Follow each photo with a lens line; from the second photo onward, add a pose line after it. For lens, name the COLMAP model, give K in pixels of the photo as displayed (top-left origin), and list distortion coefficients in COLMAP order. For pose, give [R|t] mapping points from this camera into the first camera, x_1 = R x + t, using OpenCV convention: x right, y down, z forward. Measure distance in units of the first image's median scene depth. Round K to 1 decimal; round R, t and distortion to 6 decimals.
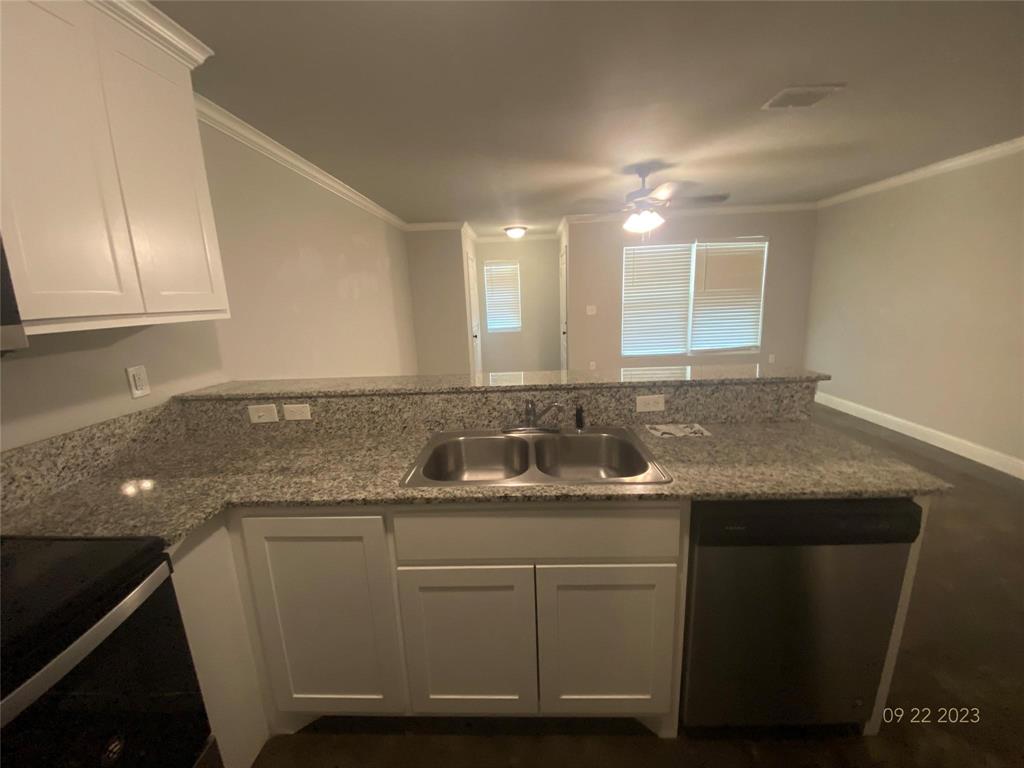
lens RADIAL K [[417.2, 0, 509.4], [0, 417.2, 383.8], [0, 0, 1]] dist [0.000811, -0.001214]
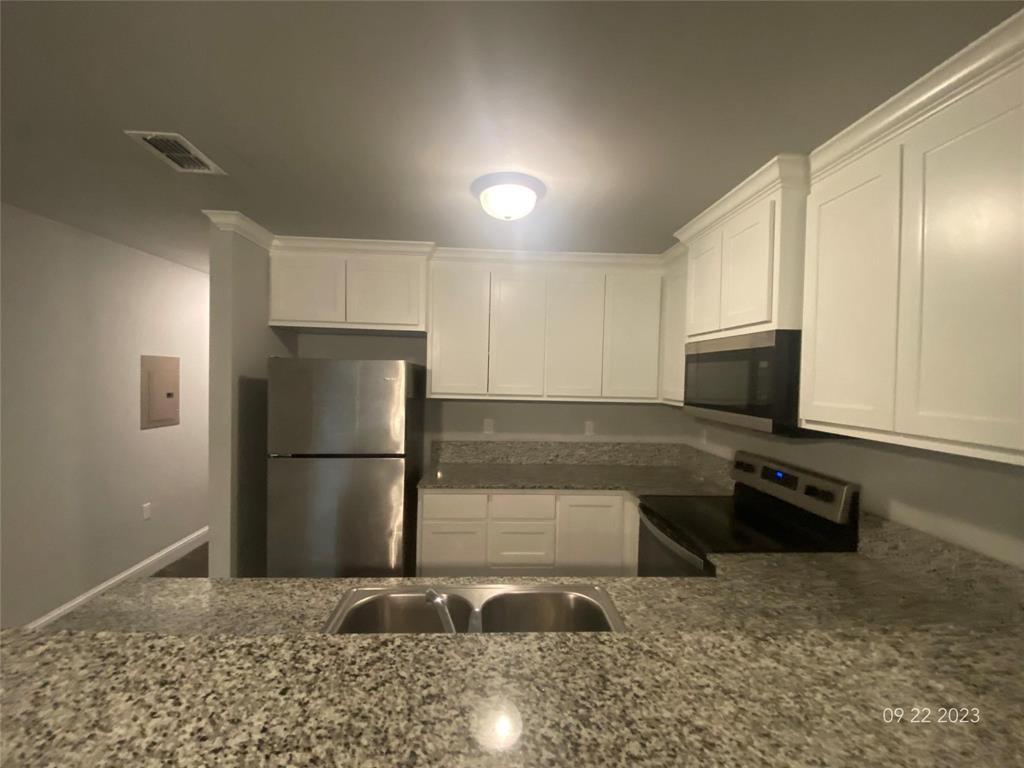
lens RADIAL K [[417.2, 0, 507.7], [0, 417.2, 381.7], [0, 0, 1]] dist [0.000811, -0.001214]
pose [[-0.996254, 0.023921, -0.083102, 0.060806], [0.005209, 0.975836, 0.218442, -0.542740], [0.086319, 0.217191, -0.972305, 2.033298]]
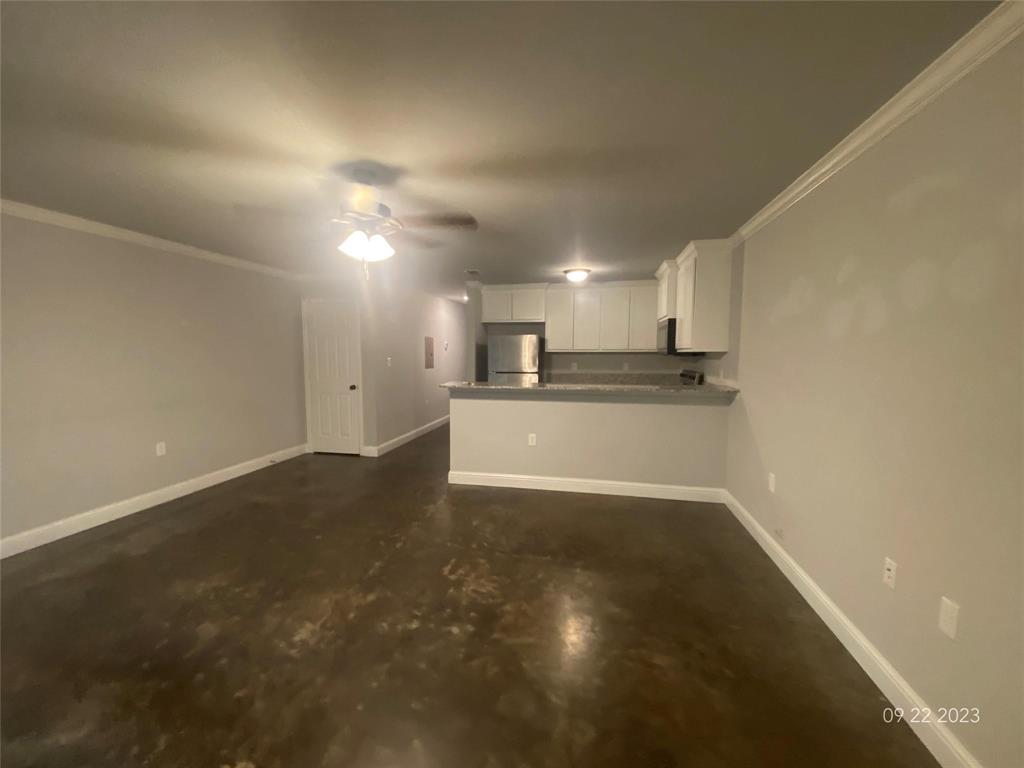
lens RADIAL K [[417.2, 0, 506.5], [0, 417.2, 388.4], [0, 0, 1]] dist [0.000811, -0.001214]
pose [[-0.985897, 0.033416, 0.163982, -0.027330], [0.077792, 0.959074, 0.272260, -0.908922], [-0.148173, 0.281177, -0.948148, 4.520464]]
